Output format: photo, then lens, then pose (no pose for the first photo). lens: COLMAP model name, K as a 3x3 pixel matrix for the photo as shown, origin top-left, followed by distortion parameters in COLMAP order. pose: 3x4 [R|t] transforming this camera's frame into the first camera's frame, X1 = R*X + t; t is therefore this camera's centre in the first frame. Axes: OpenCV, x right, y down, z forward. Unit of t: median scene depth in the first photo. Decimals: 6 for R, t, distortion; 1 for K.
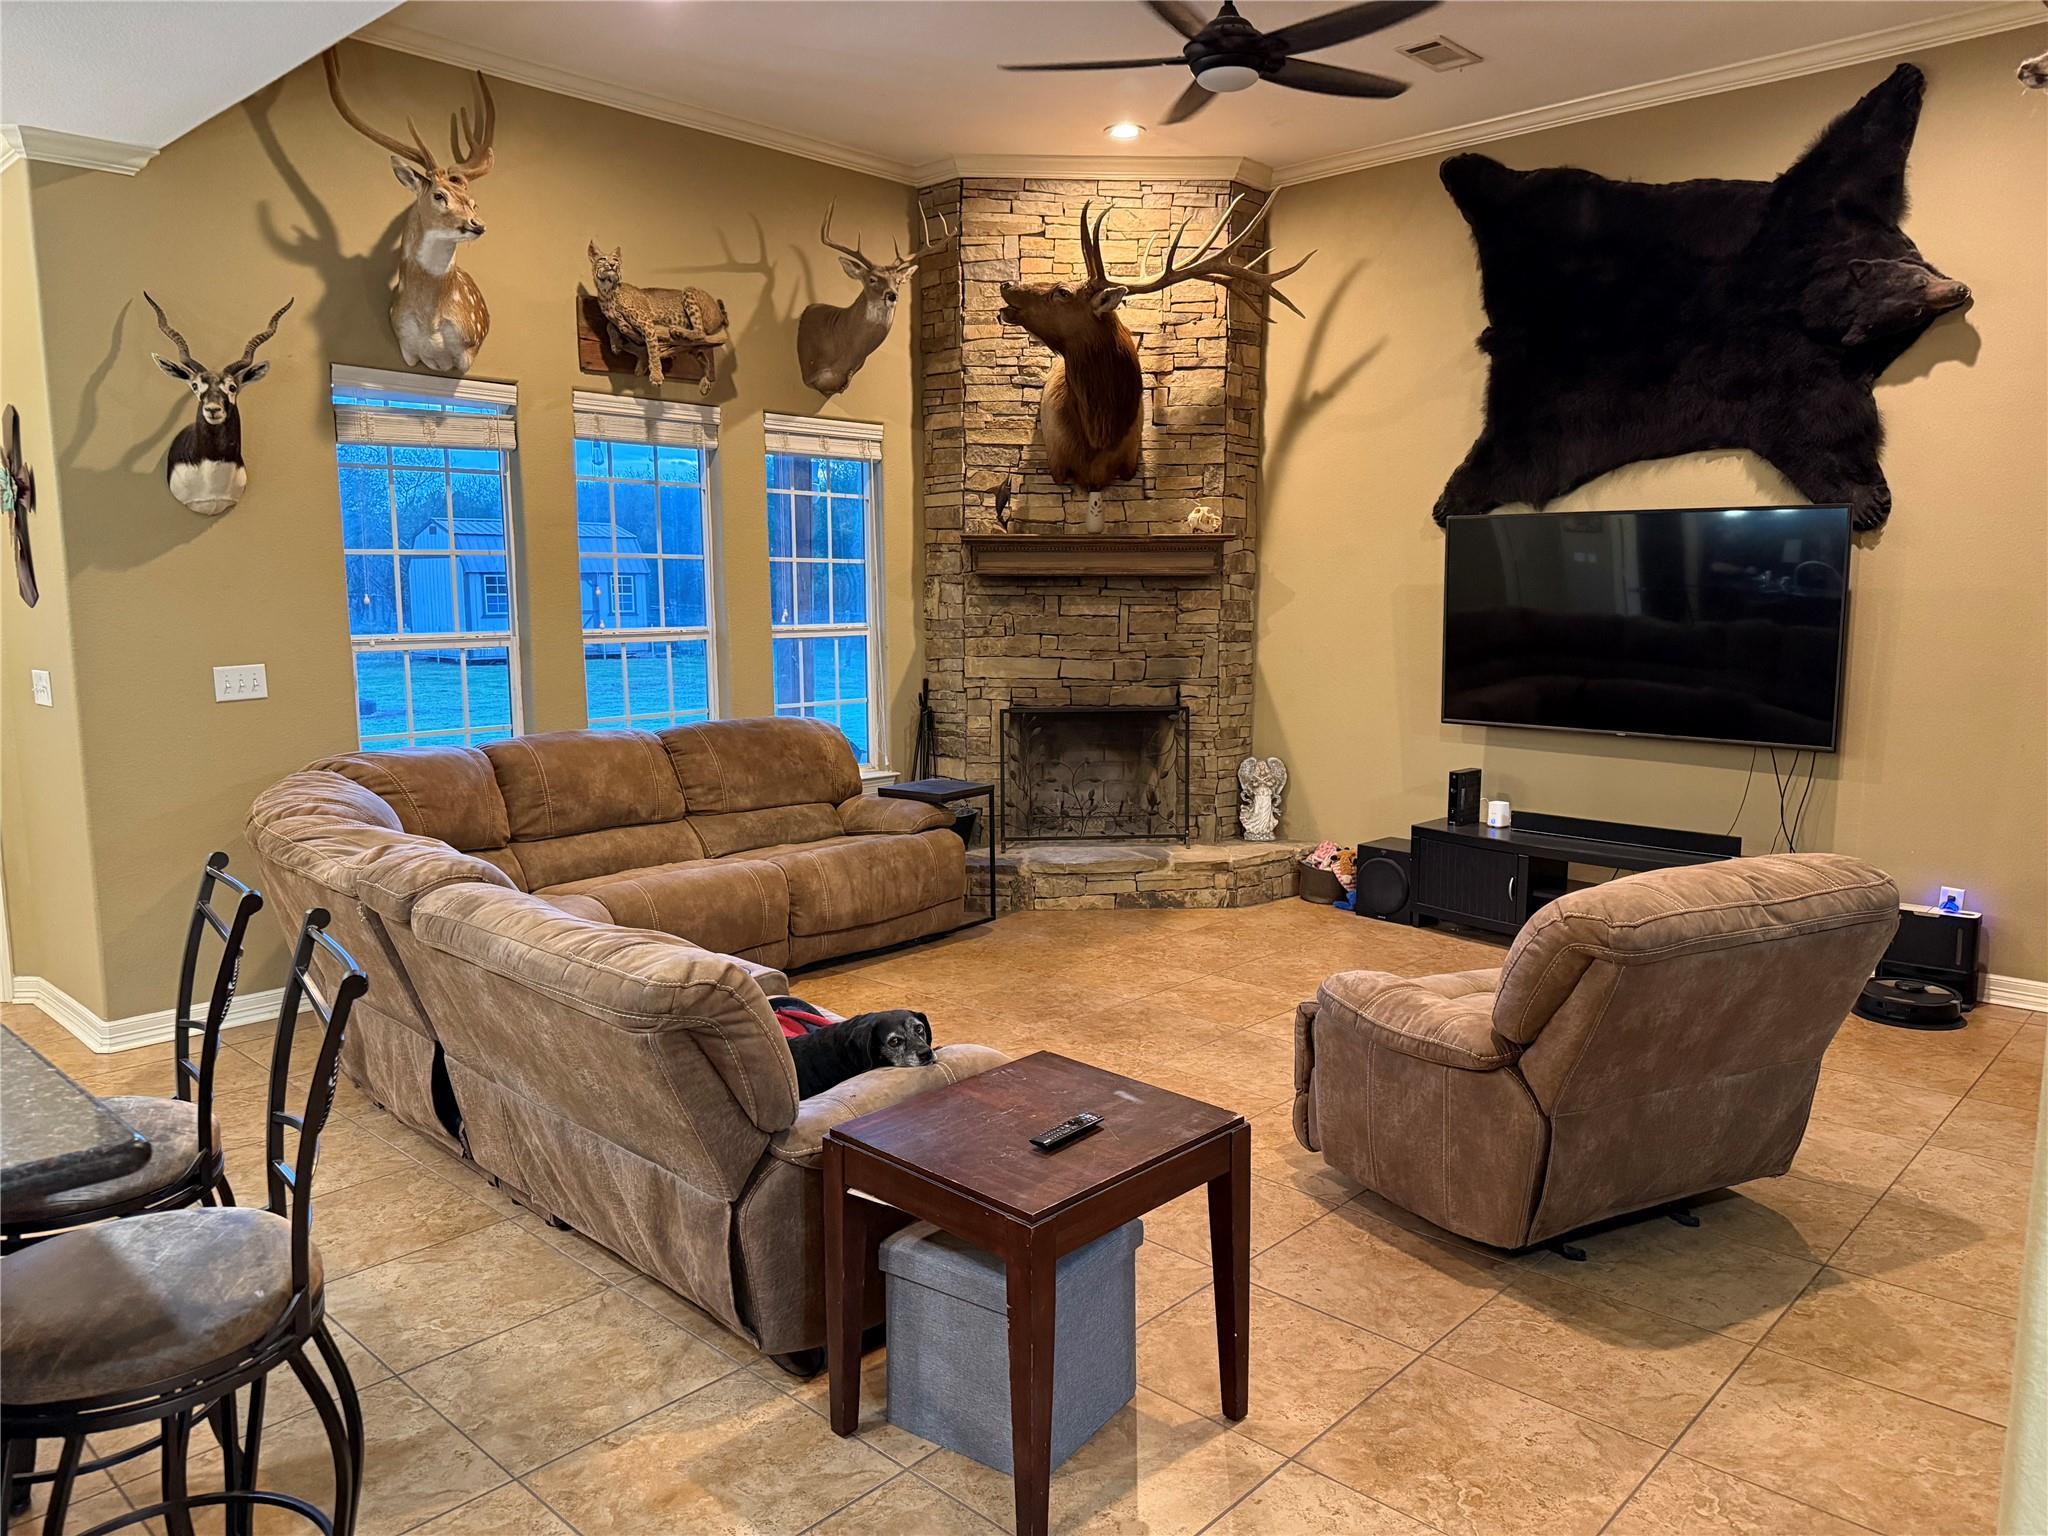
lens RADIAL K [[1426.8, 0, 1032.3], [0, 1426.8, 791.6], [0, 0, 1]] dist [0.133206, -0.212779]
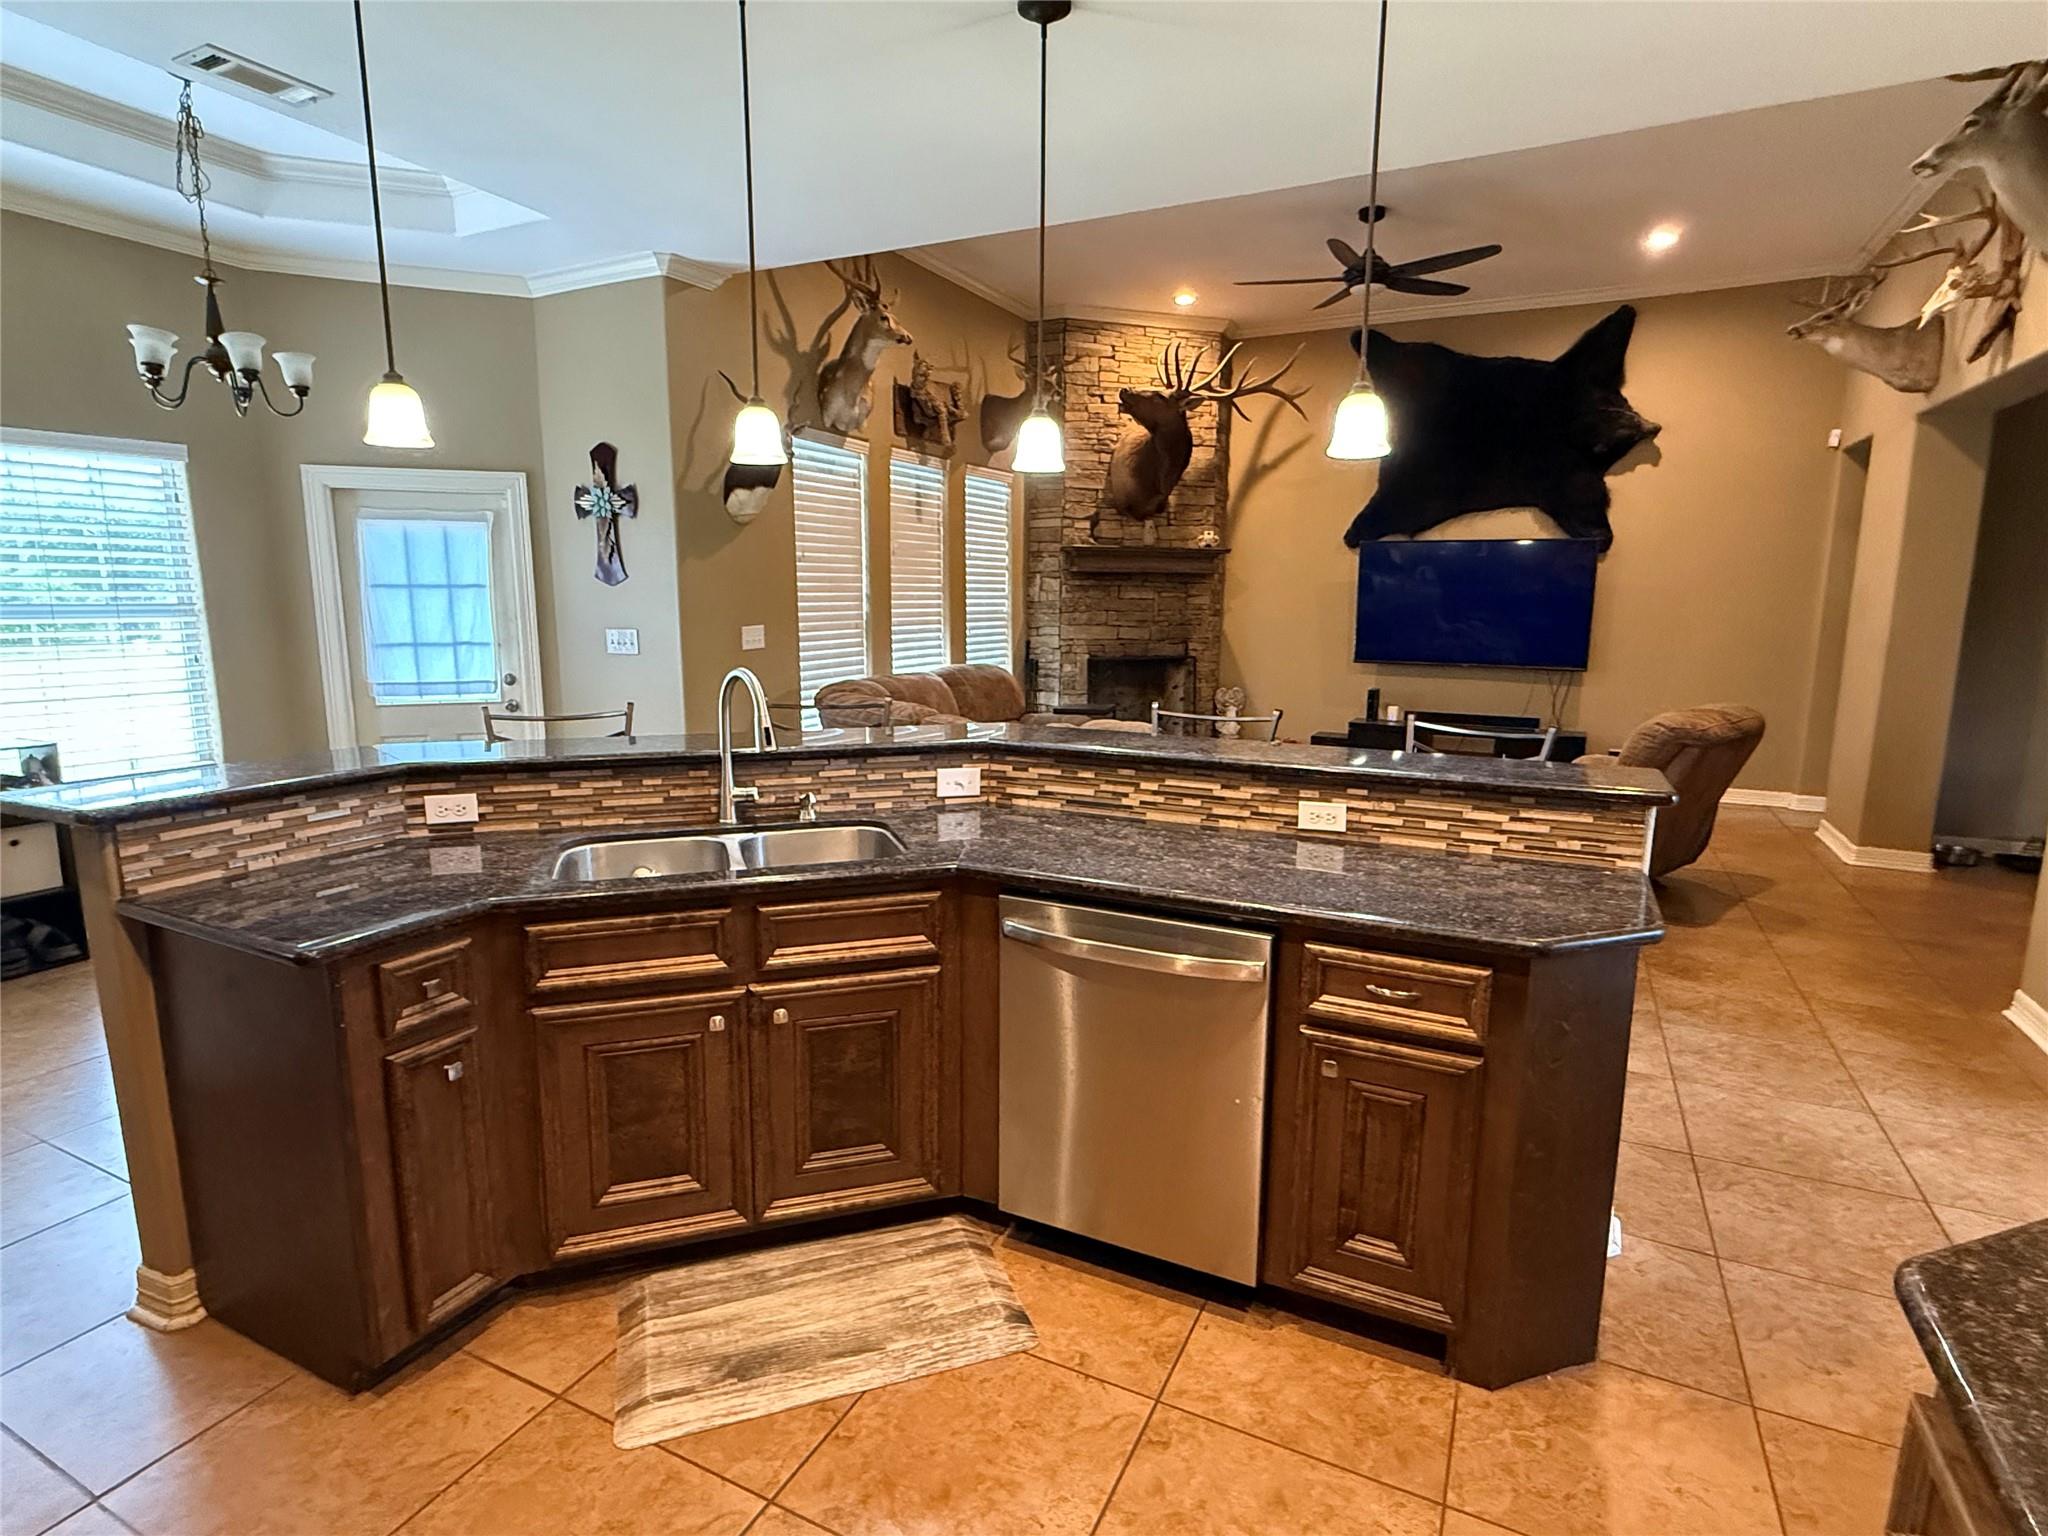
lens RADIAL K [[1042.2, 0, 1020.5], [0, 1042.2, 763.0], [0, 0, 1]] dist [0.002630, 0.000767]
pose [[0.956173, -0.044207, 0.289446, -0.461790], [0.038280, 0.998926, 0.026108, 0.024834], [-0.290289, -0.013884, 0.956838, -0.068134]]
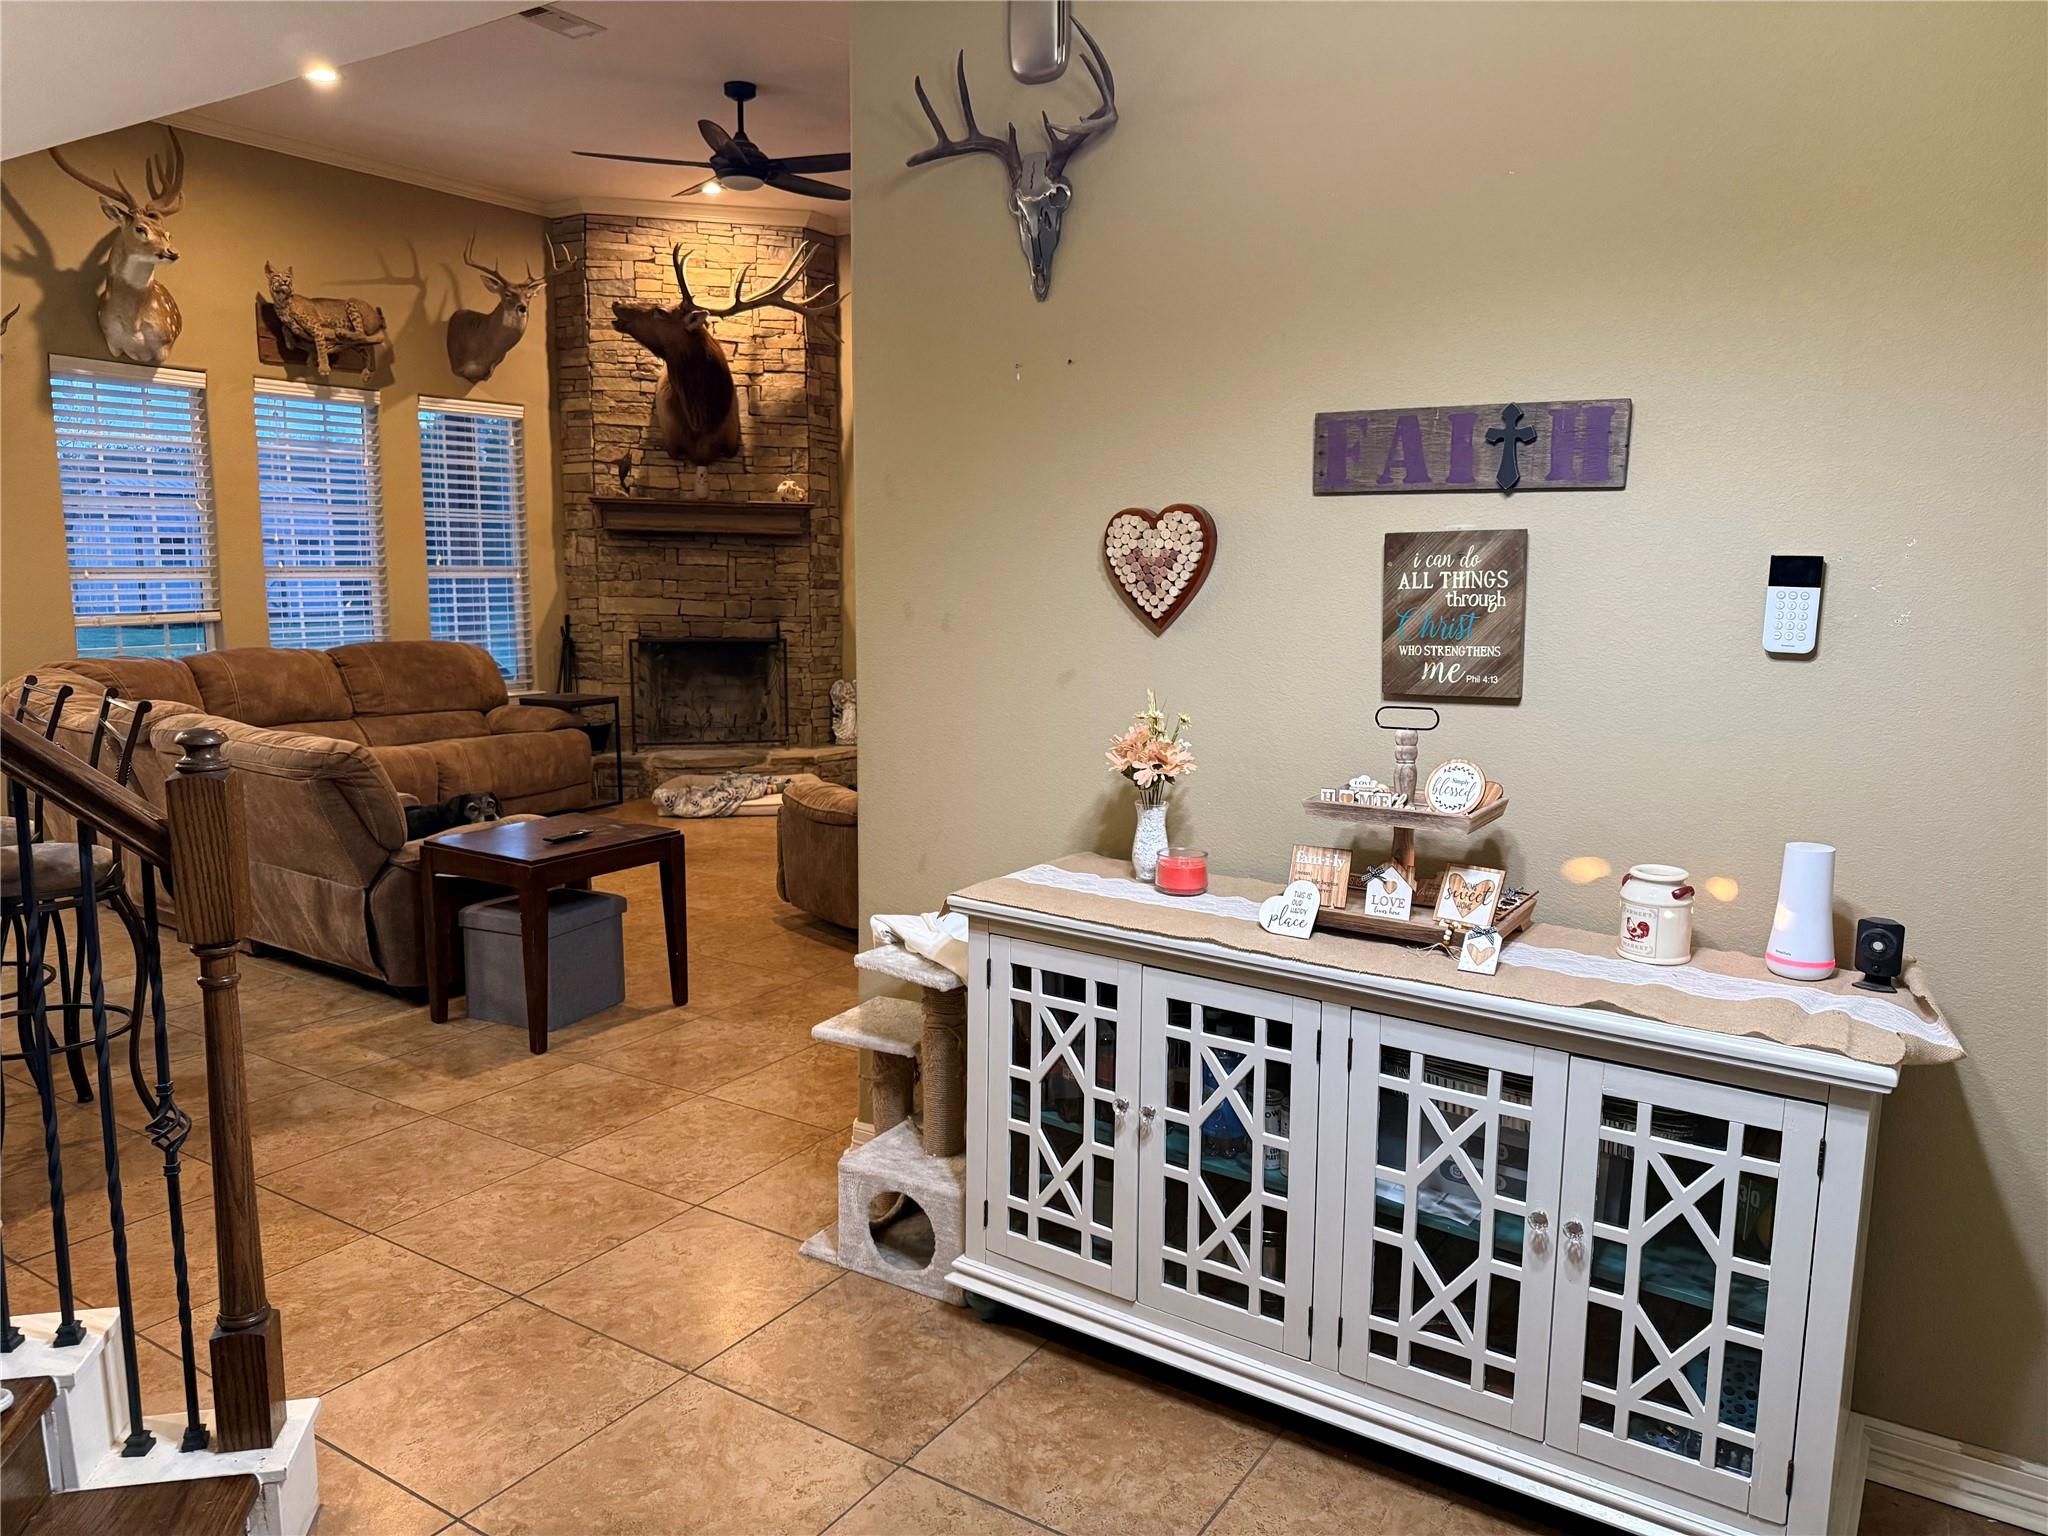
lens RADIAL K [[1448.7, 0, 1025.0], [0, 1448.7, 783.9], [0, 0, 1]] dist [0.044911, -0.043793]
pose [[0.984656, -0.013567, 0.173979, 0.102810], [0.010869, 0.999806, 0.016447, 0.055018], [-0.174169, -0.014303, 0.984612, -0.327345]]
